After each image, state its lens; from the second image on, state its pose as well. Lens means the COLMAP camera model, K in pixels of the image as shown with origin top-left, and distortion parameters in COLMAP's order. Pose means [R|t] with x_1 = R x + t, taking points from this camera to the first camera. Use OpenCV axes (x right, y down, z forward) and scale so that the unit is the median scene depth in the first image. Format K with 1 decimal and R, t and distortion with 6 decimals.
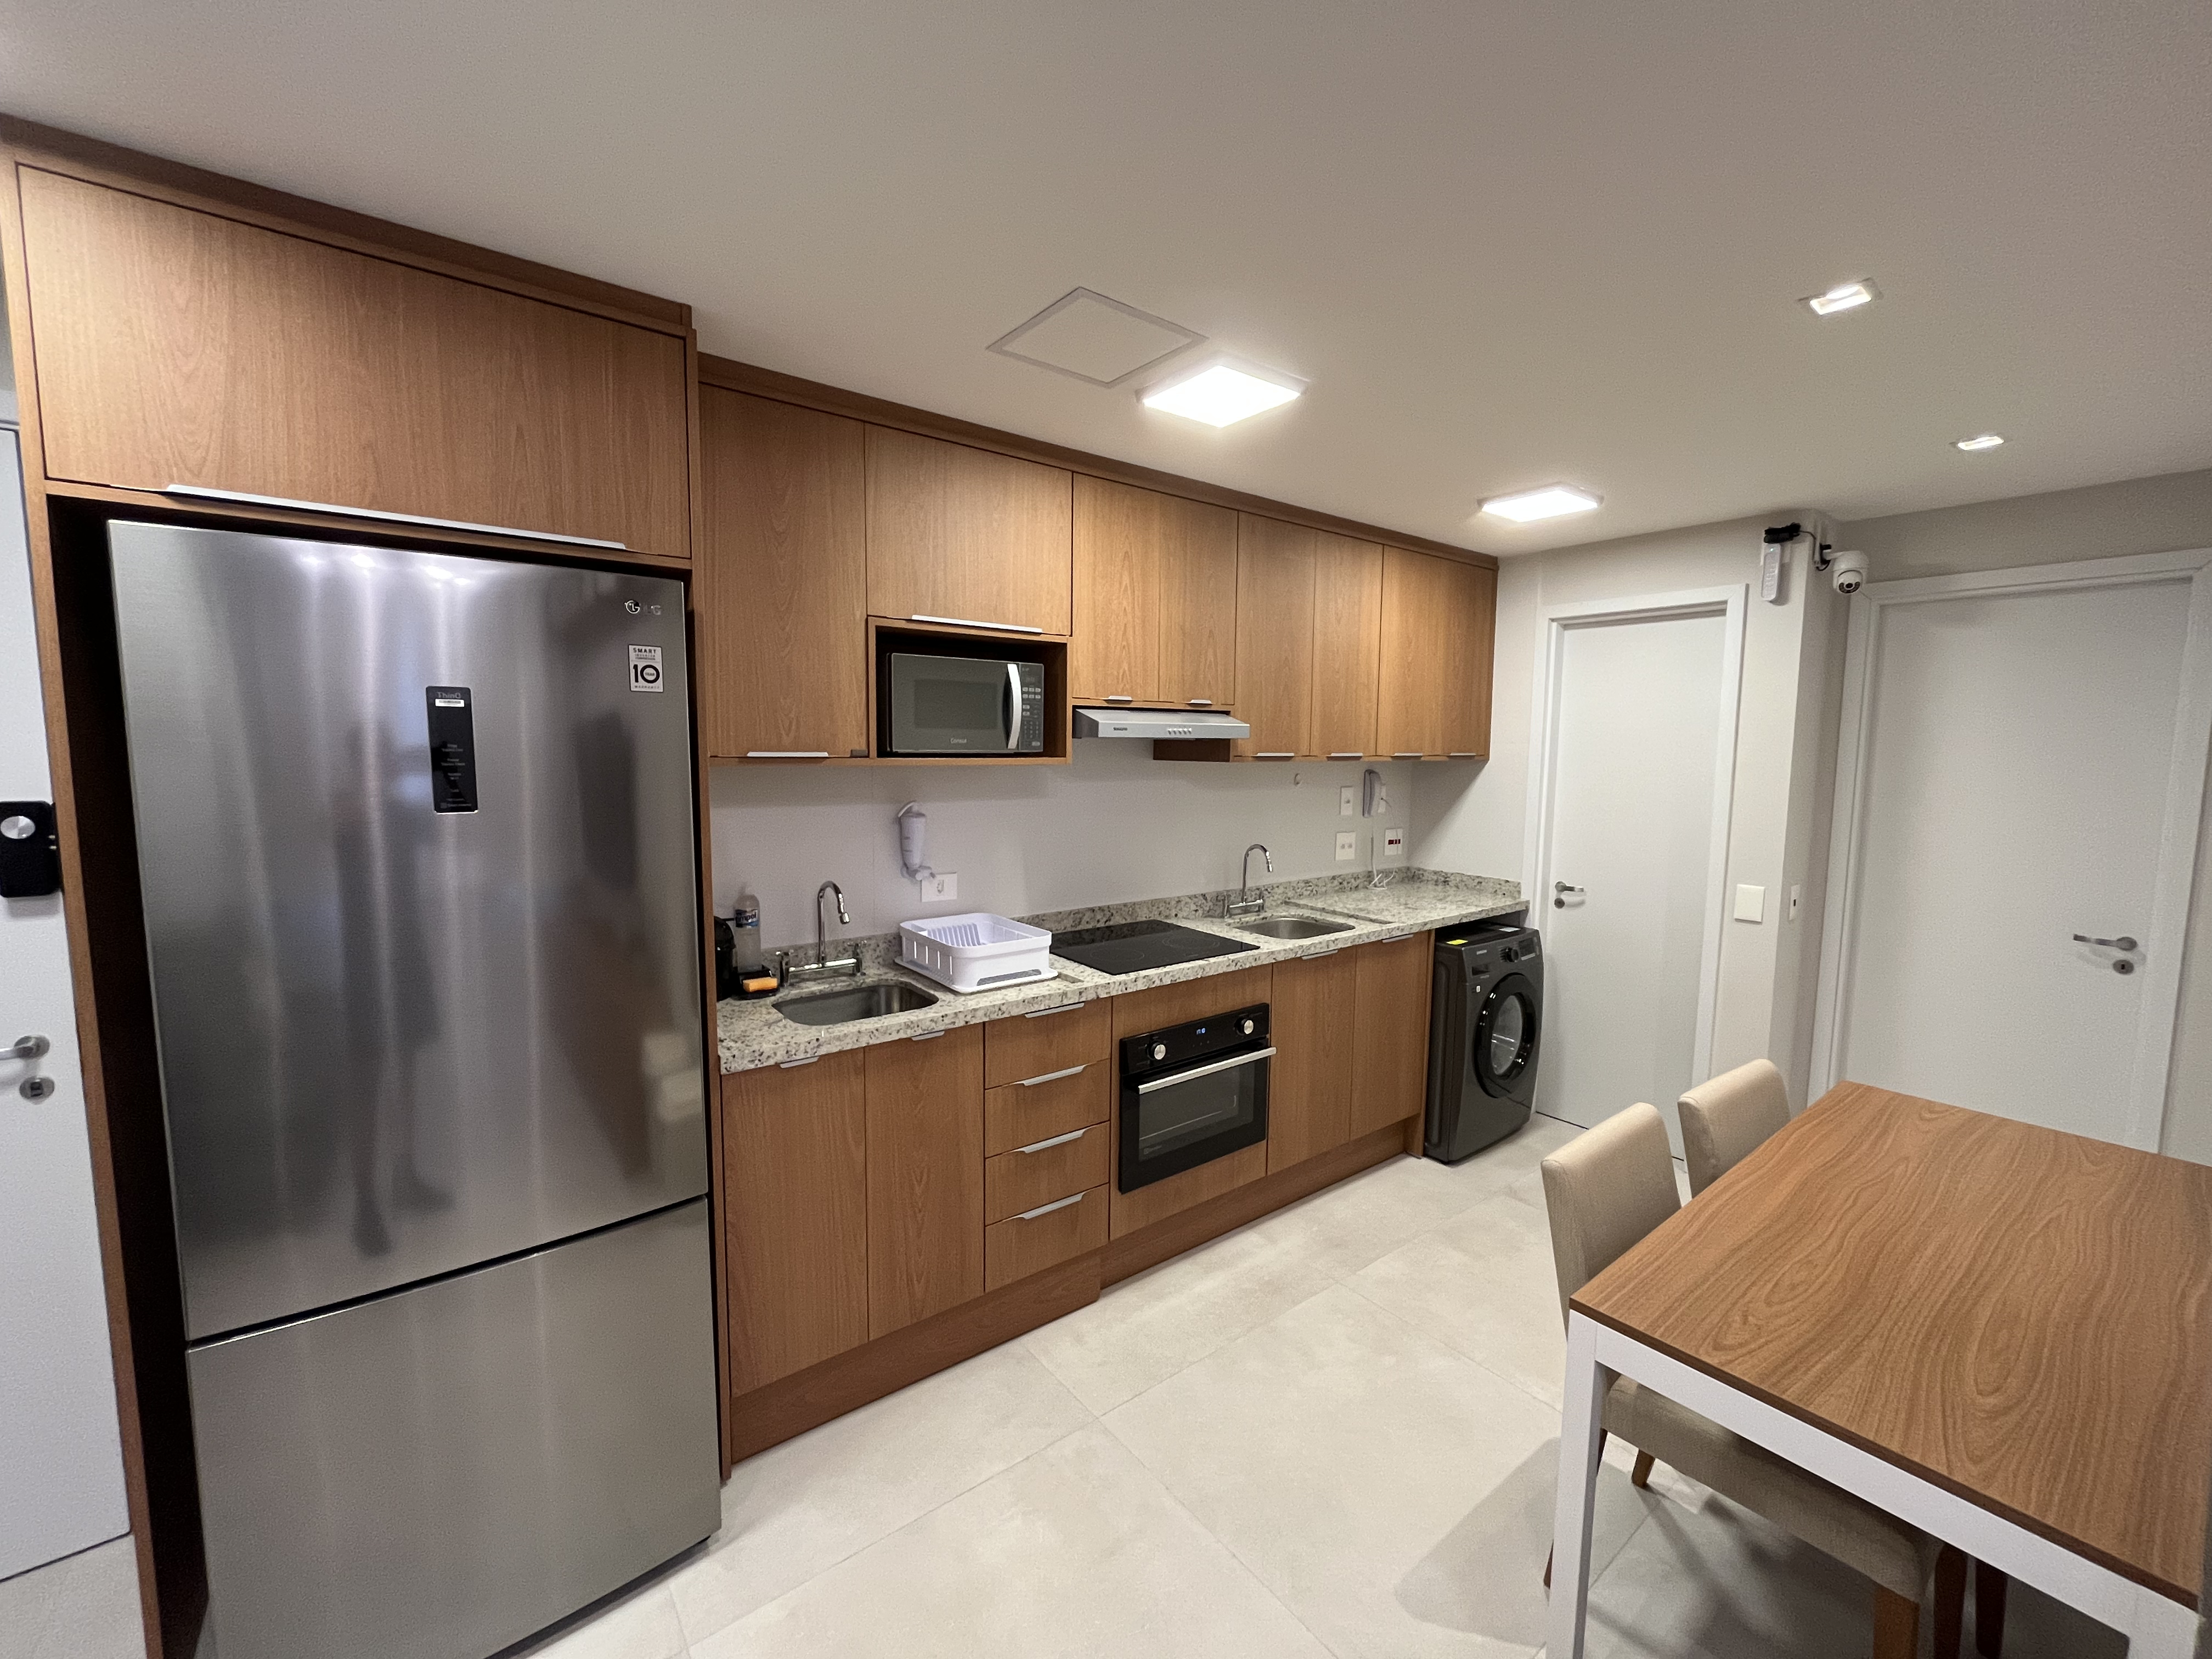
lens RADIAL K [[896.7, 0, 1101.1], [0, 896.7, 830.7], [0, 0, 1]] dist [0.001233, -0.000538]
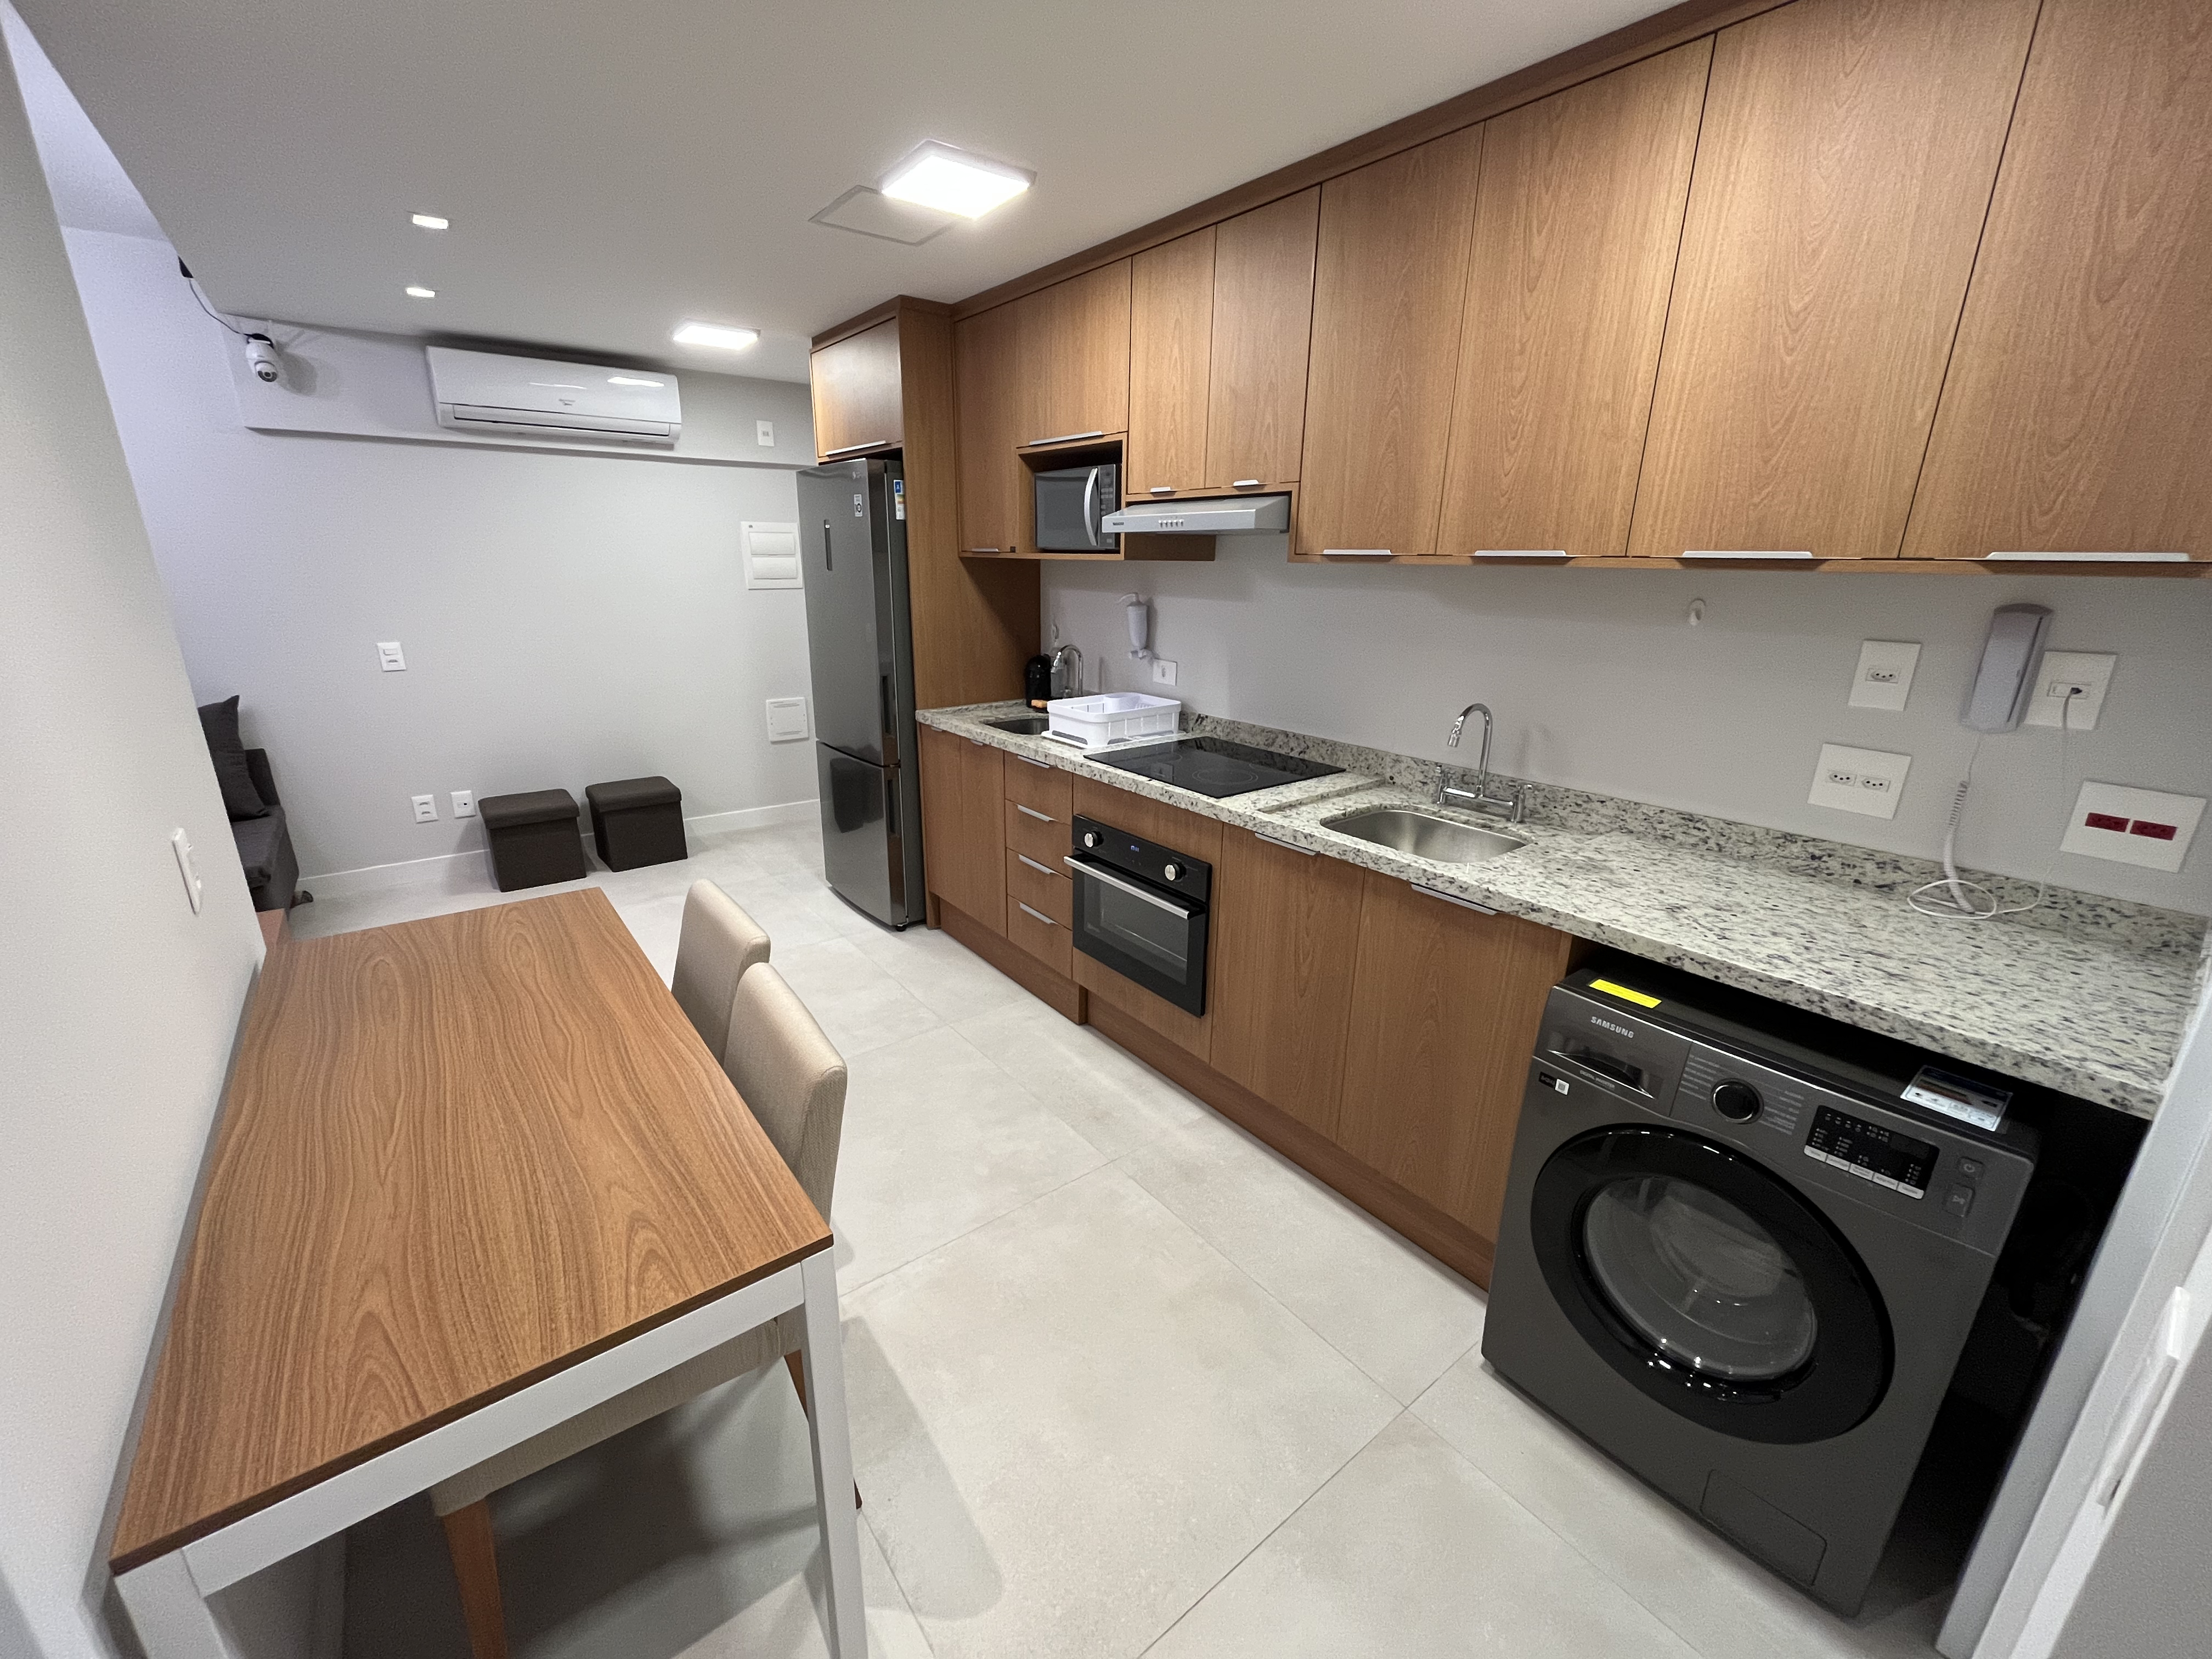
lens RADIAL K [[896.7, 0, 1097.7], [0, 896.7, 830.5], [0, 0, 1]] dist [0.001233, -0.000538]
pose [[-0.003612, 0.286048, -0.958208, 0.989437], [-0.105096, 0.952800, 0.284829, -0.063249], [0.994456, 0.101733, 0.026621, 0.894280]]
